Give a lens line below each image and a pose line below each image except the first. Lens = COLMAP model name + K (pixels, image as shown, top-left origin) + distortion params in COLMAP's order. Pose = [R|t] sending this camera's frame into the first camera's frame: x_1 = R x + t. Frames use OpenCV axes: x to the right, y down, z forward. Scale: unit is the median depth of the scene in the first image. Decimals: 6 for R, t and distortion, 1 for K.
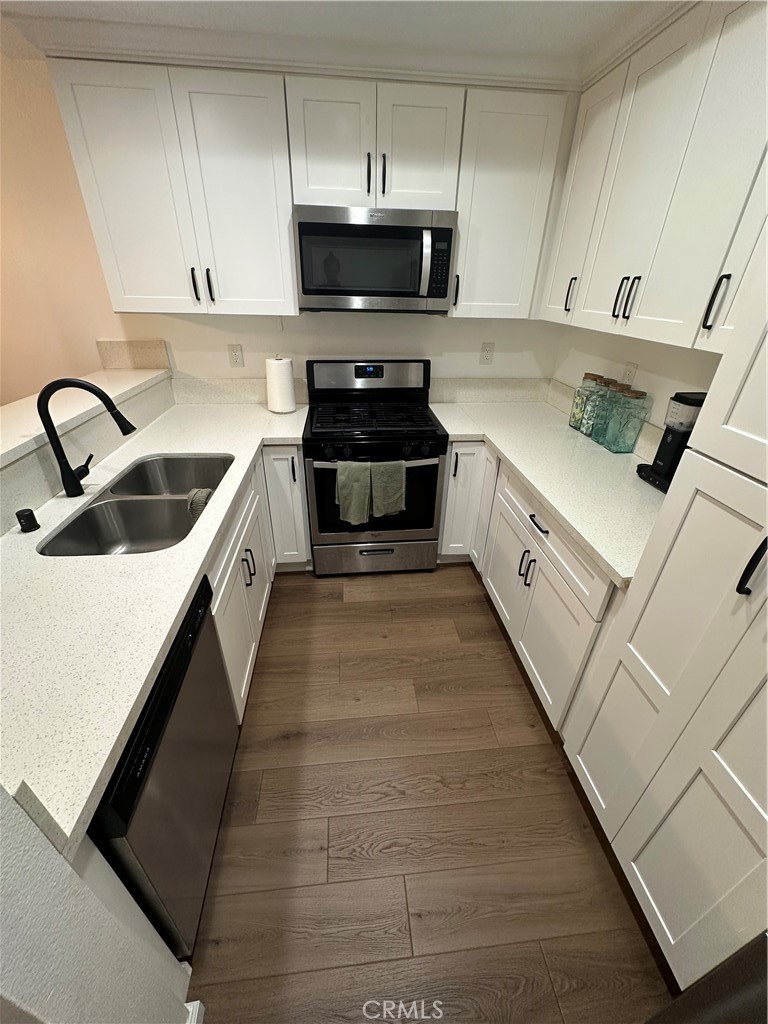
lens RADIAL K [[406.6, 0, 383.5], [0, 406.6, 508.4], [0, 0, 1]] dist [0.001030, 0.000107]
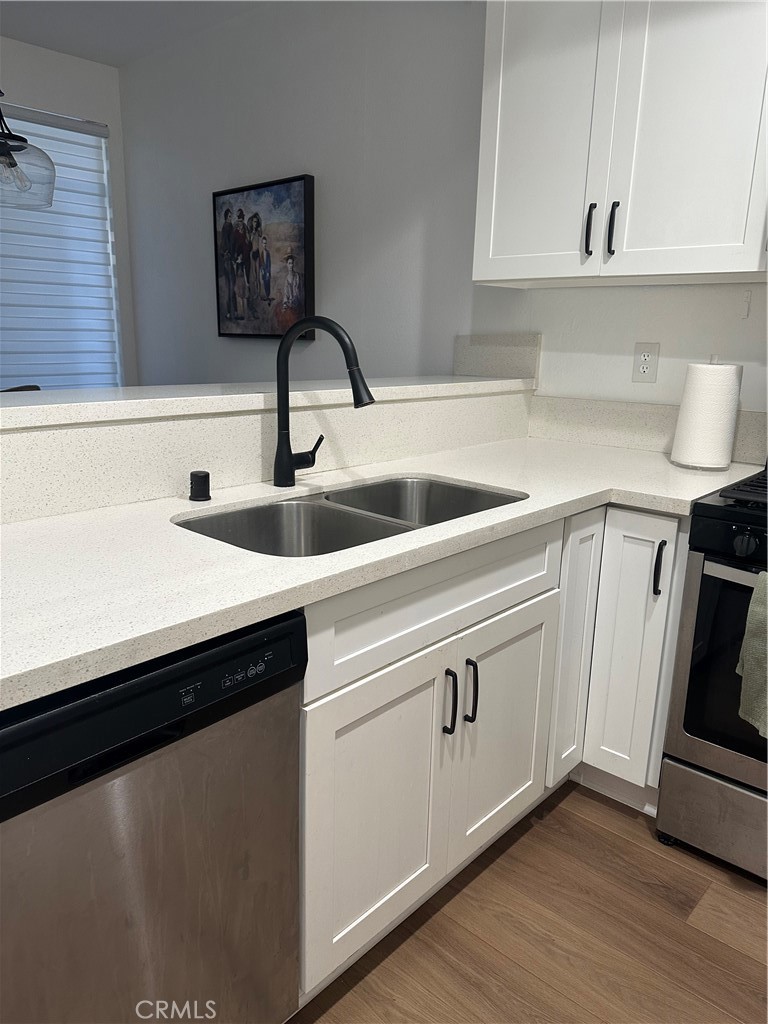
lens RADIAL K [[724.8, 0, 377.6], [0, 724.8, 510.0], [0, 0, 1]] dist [0.021445, -0.008023]
pose [[0.664080, 0.169496, -0.728196, 0.162201], [-0.367433, 0.922221, -0.120424, 0.062883], [0.651146, 0.347535, 0.674707, 0.207985]]
